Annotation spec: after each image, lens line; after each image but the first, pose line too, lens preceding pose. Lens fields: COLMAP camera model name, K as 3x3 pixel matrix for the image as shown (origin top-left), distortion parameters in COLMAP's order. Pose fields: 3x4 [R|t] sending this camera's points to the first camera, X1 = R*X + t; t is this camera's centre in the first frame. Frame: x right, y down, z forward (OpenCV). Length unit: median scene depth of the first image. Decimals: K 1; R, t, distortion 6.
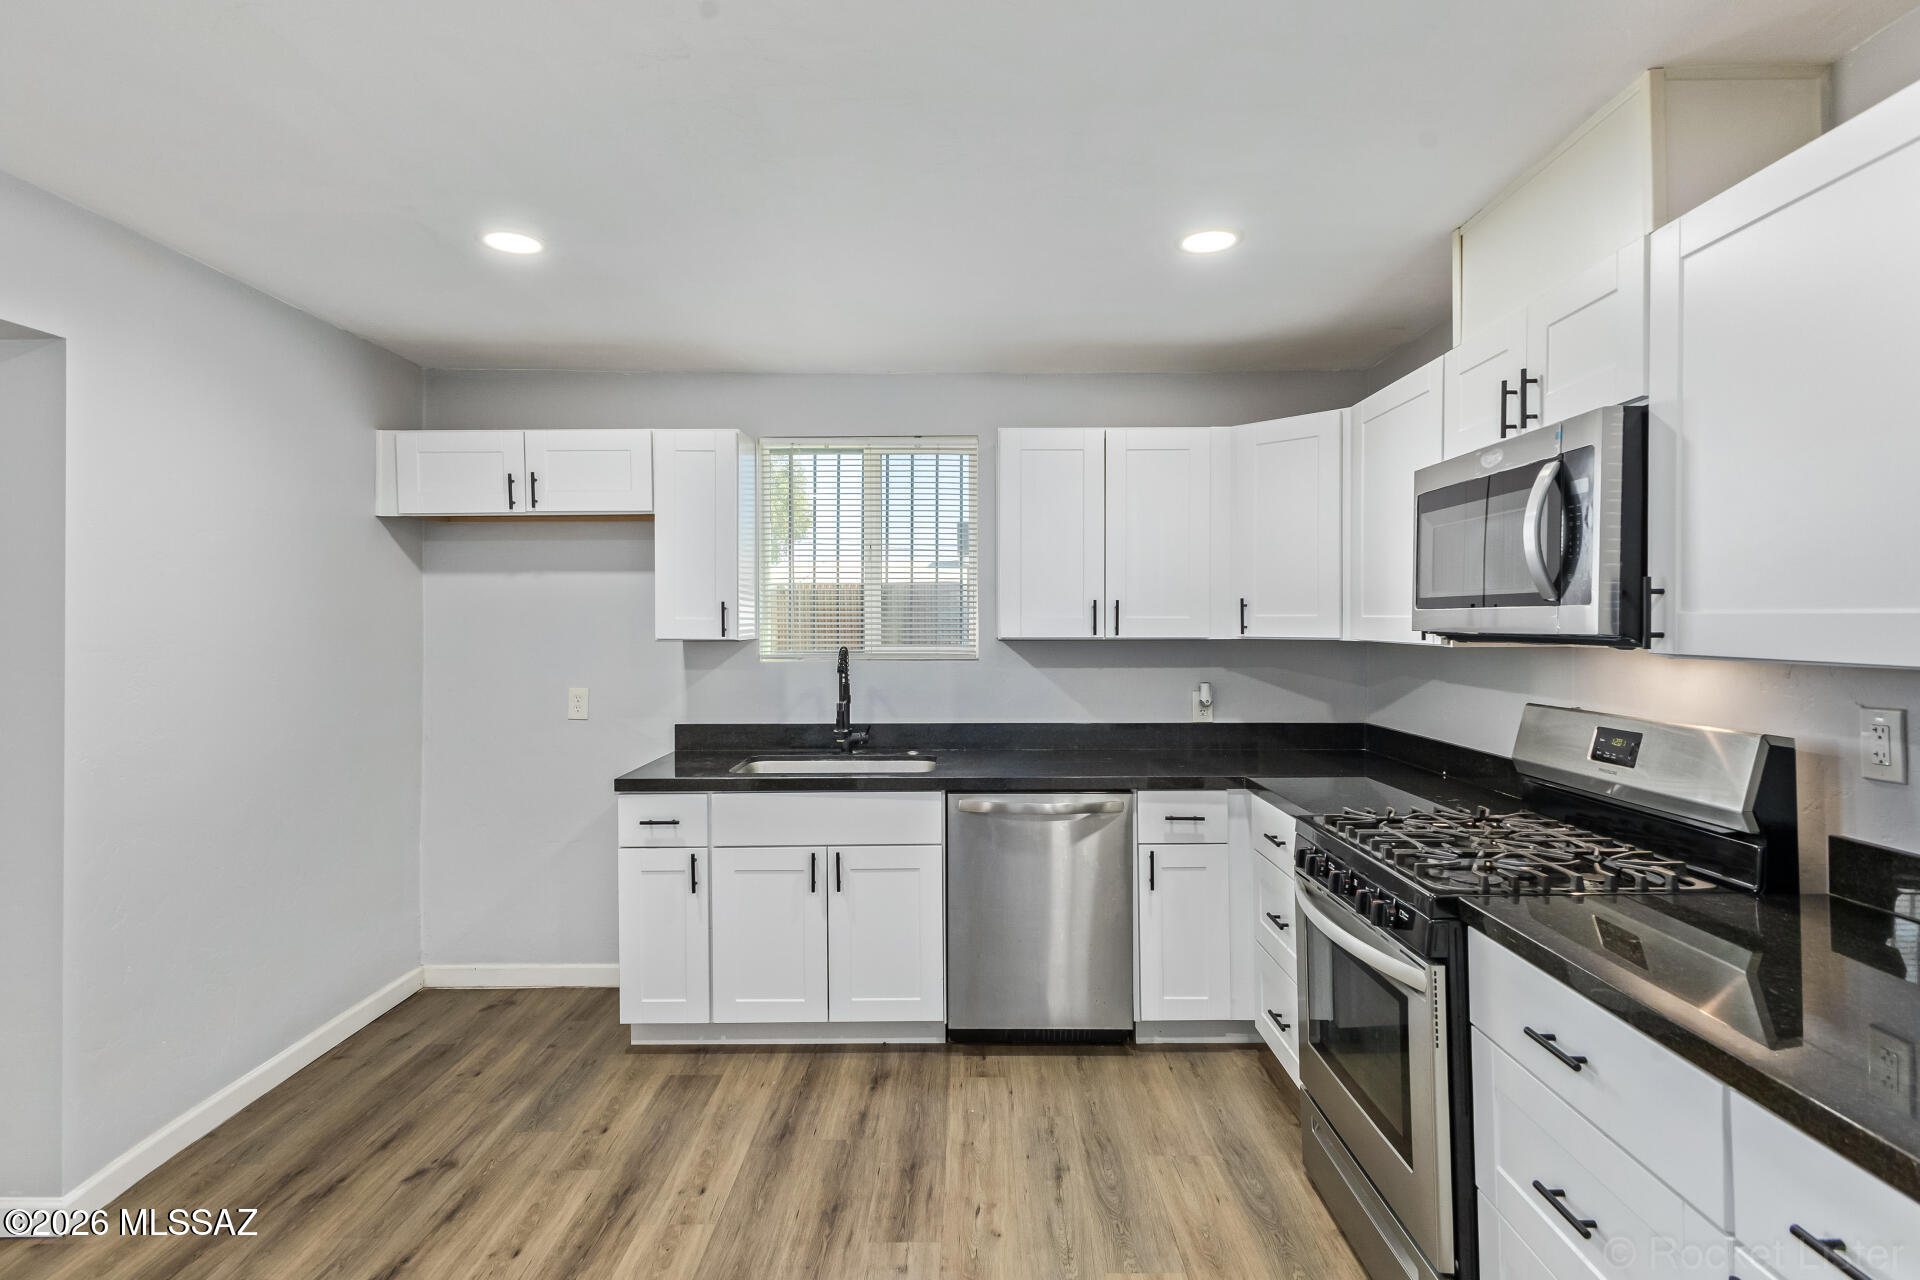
lens RADIAL K [[971.4, 0, 957.3], [0, 971.4, 623.7], [0, 0, 1]] dist [0.023628, -0.000227]
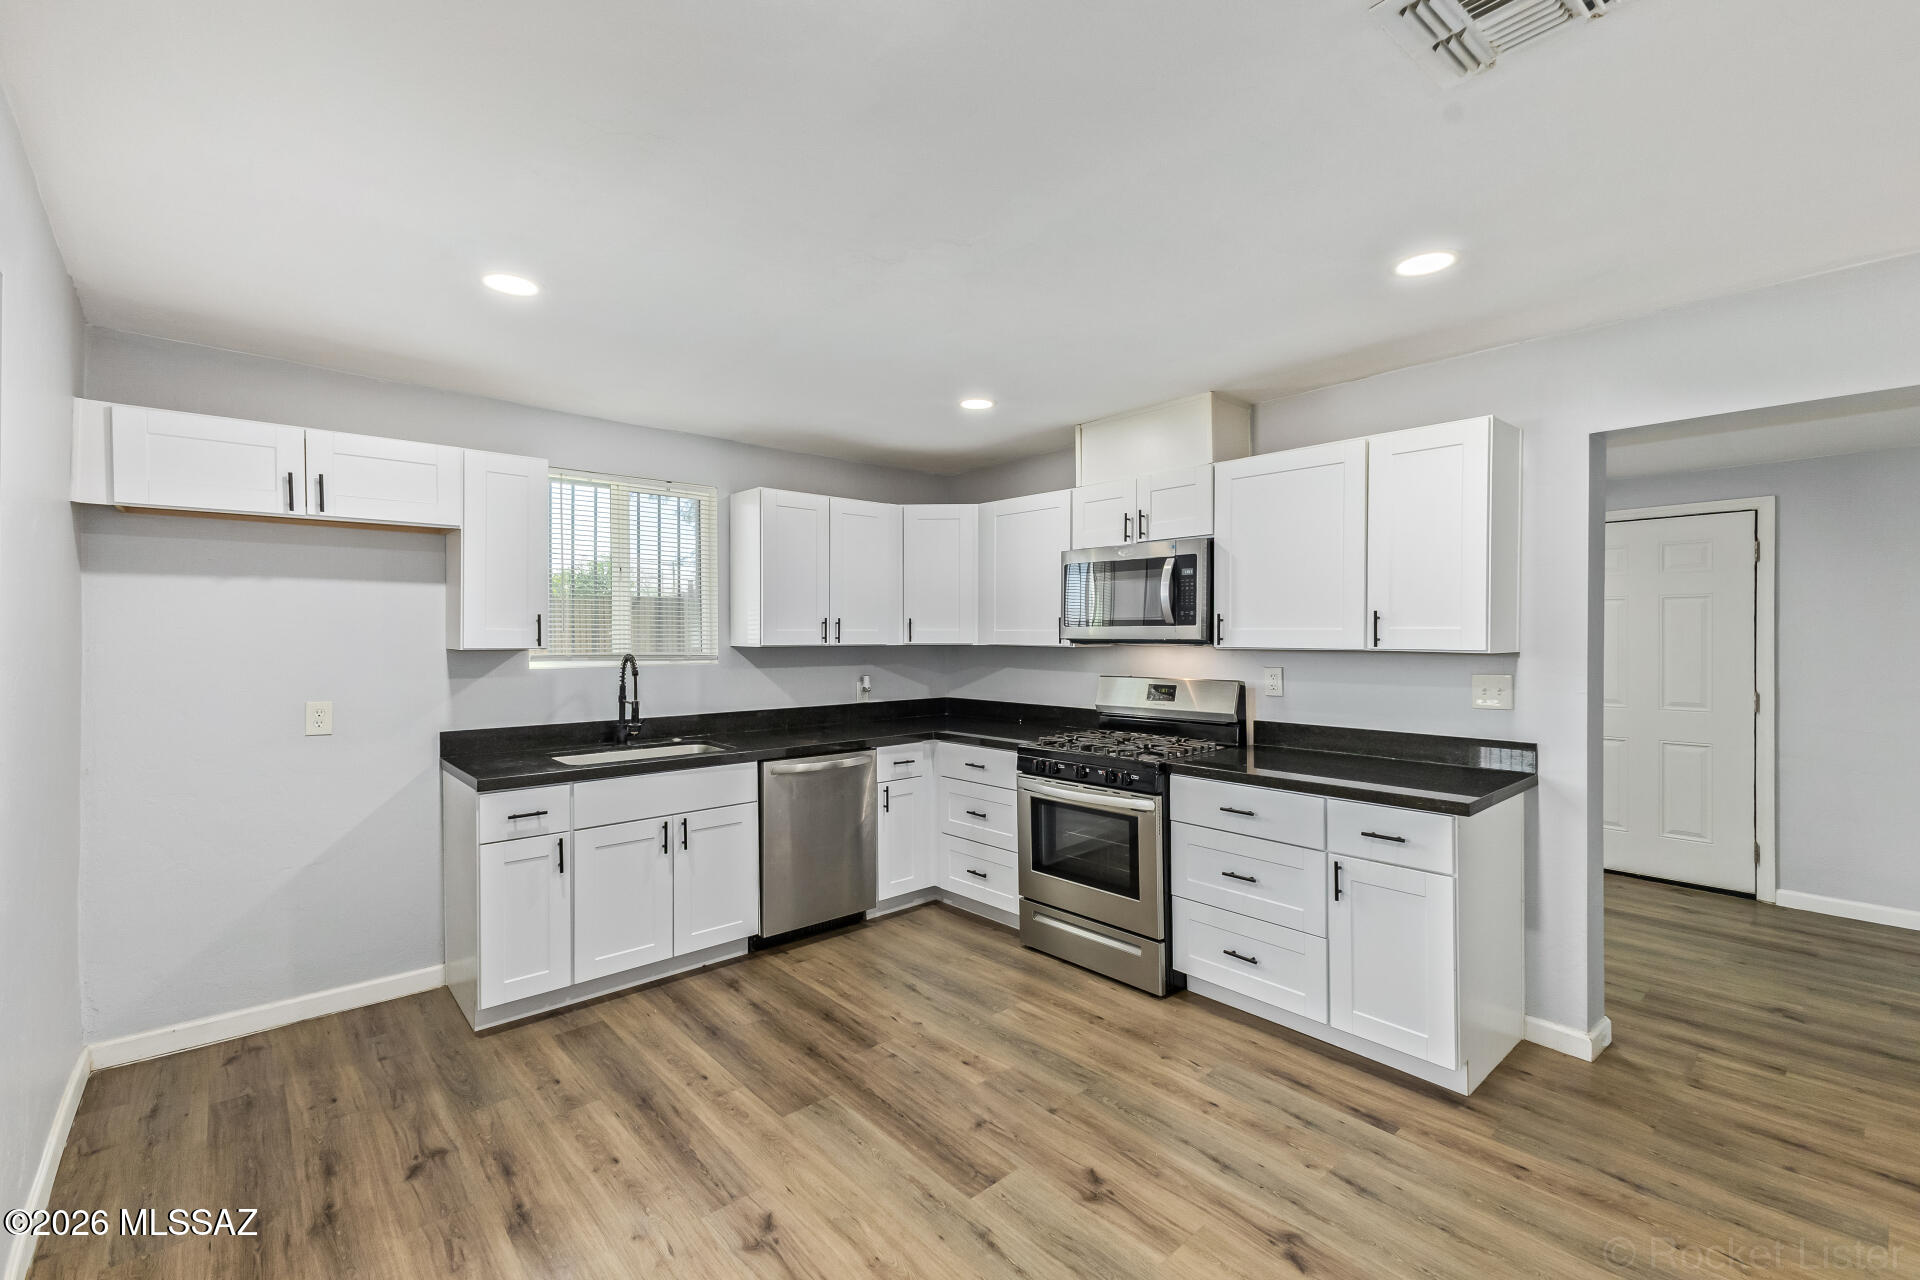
lens RADIAL K [[820.0, 0, 956.1], [0, 820.0, 640.4], [0, 0, 1]] dist [0.007470, -0.000701]
pose [[0.743464, -0.003294, 0.668768, -0.559313], [0.000178, 0.999989, 0.004728, 0.002824], [-0.668776, -0.003396, 0.743456, -0.010758]]
